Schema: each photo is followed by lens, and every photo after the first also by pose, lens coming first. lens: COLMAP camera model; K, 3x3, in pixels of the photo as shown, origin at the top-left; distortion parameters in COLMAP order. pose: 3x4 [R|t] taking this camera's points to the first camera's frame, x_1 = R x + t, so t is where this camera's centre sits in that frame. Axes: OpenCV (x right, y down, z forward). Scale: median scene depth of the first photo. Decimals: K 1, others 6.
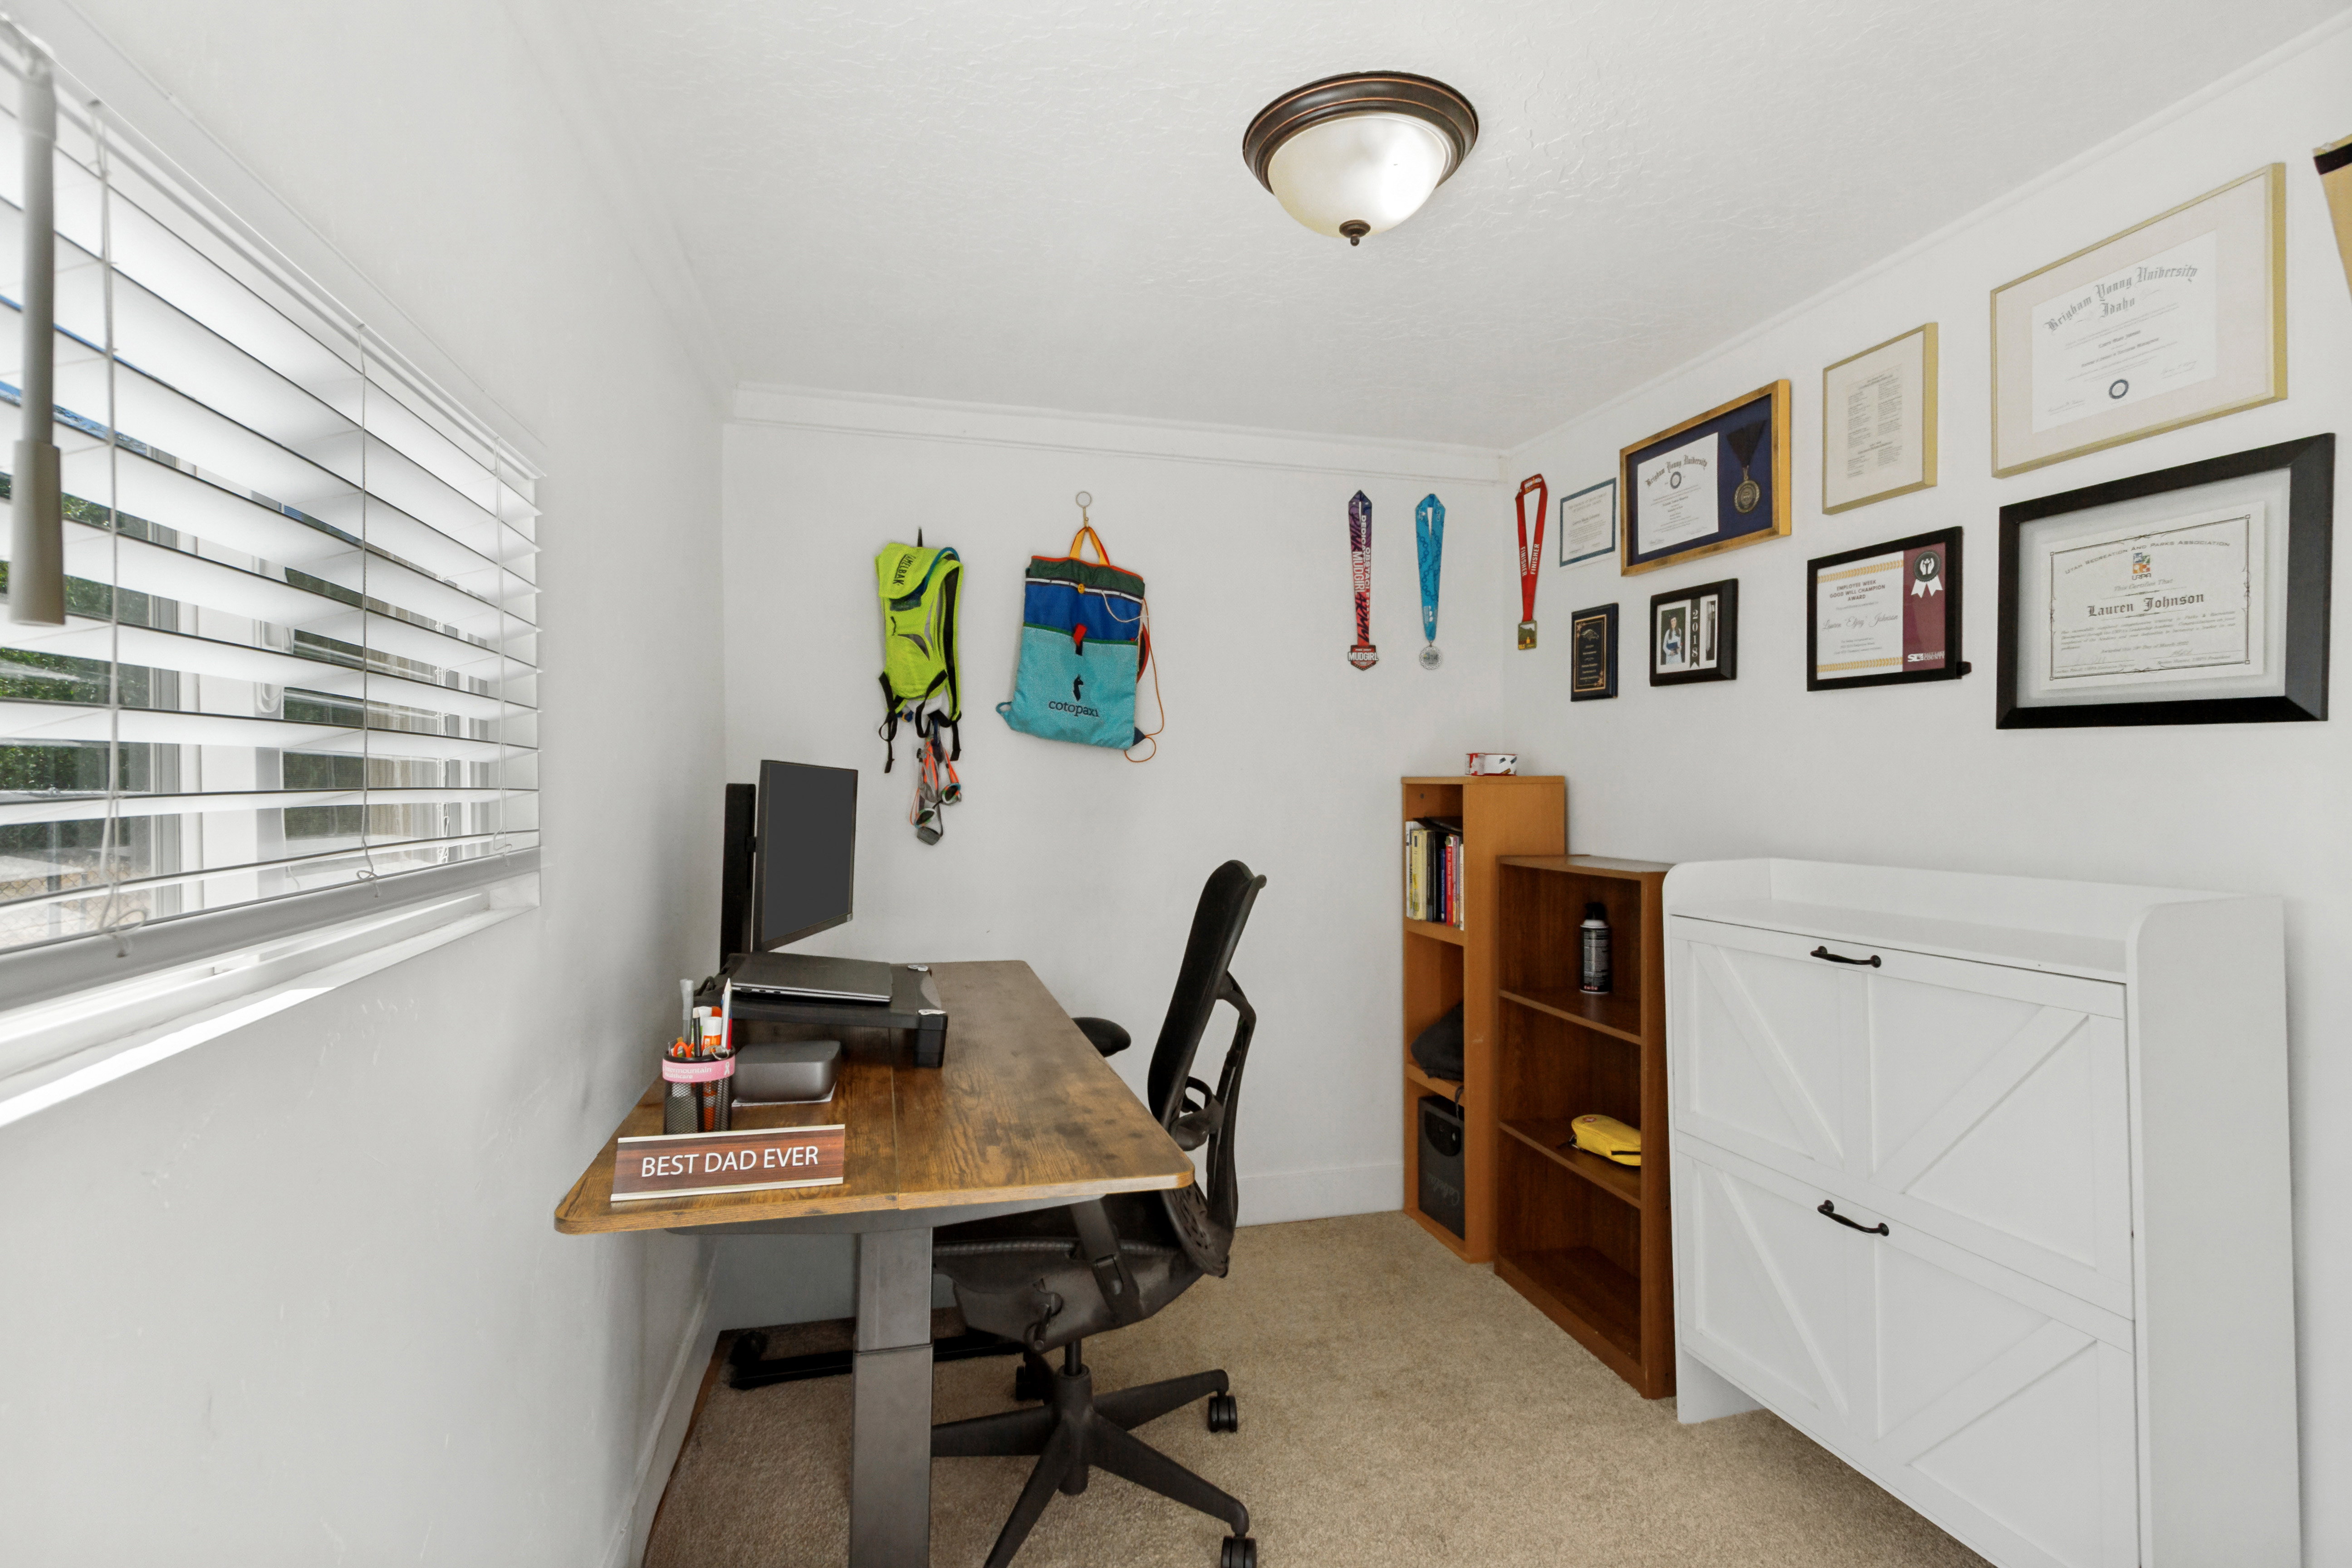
lens RADIAL K [[1098.4, 0, 1173.2], [0, 1098.4, 780.8], [0, 0, 1]] dist [-0.002979, -0.000583]
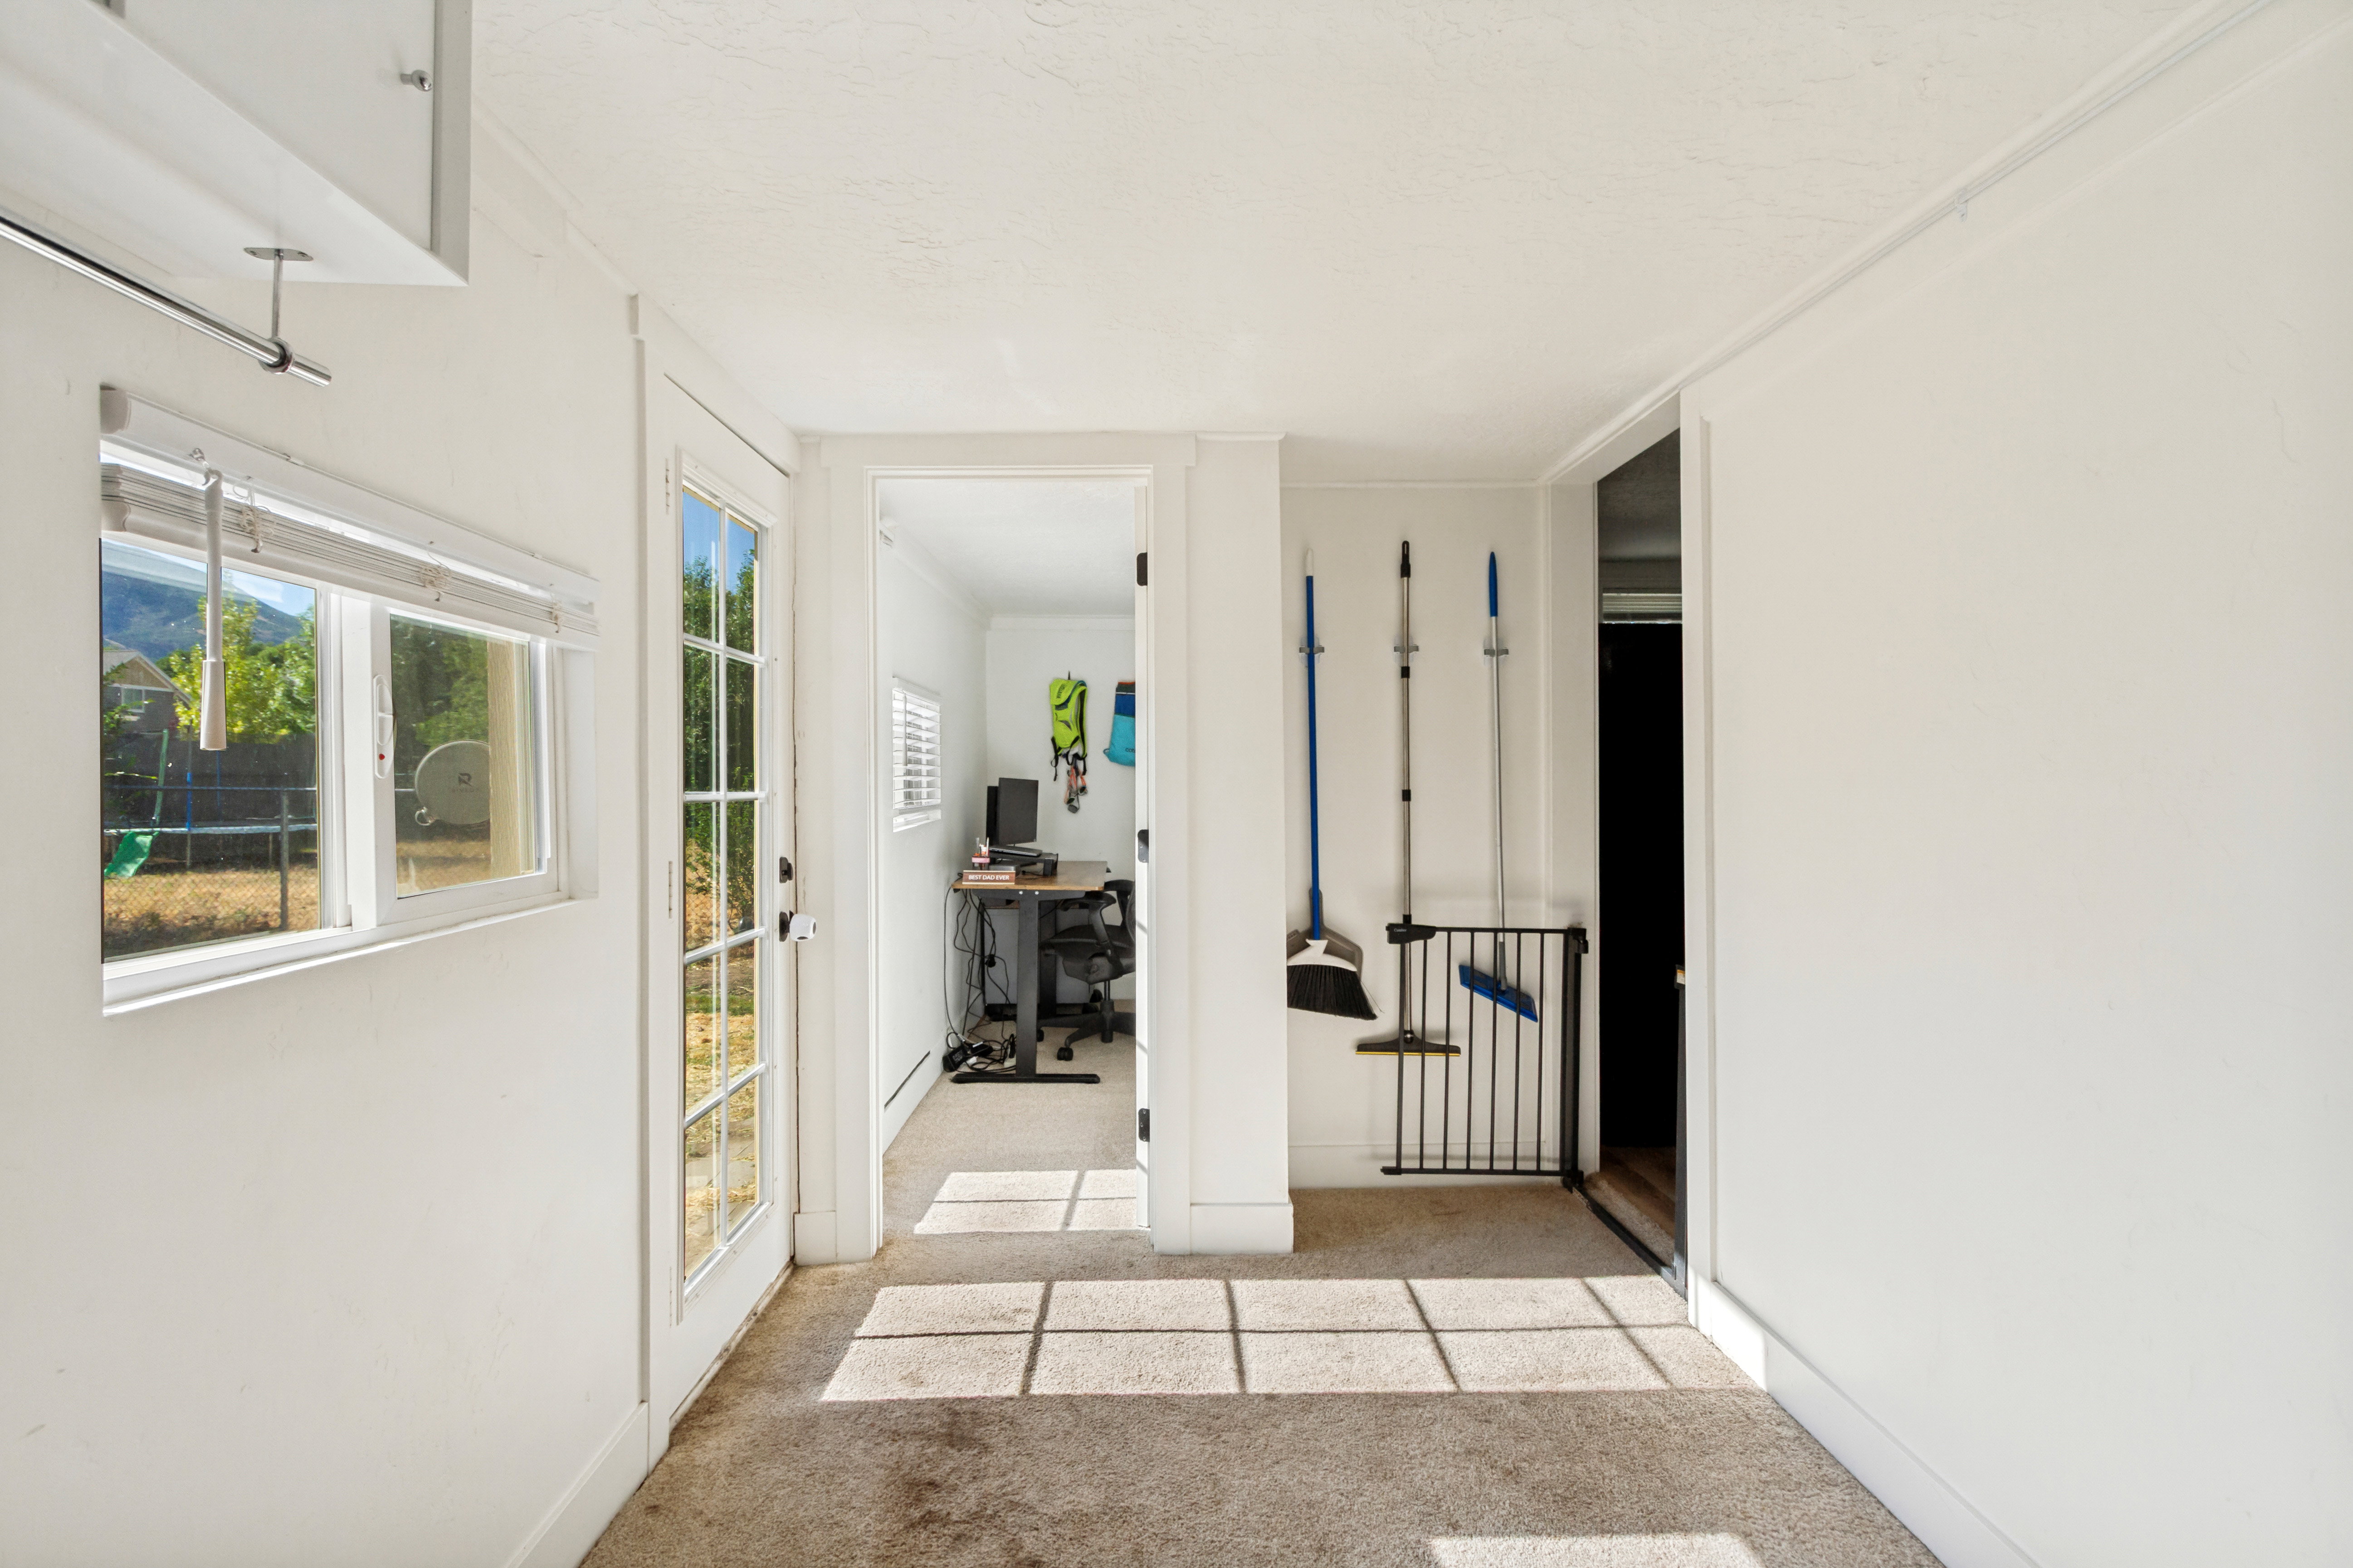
lens RADIAL K [[1098.7, 0, 1175.5], [0, 1098.7, 790.3], [0, 0, 1]] dist [-0.002979, -0.000583]
pose [[0.975457, -0.005472, -0.220121, 0.489604], [0.007113, 0.999953, 0.006662, -0.001692], [0.220074, -0.008064, 0.975450, -1.177033]]
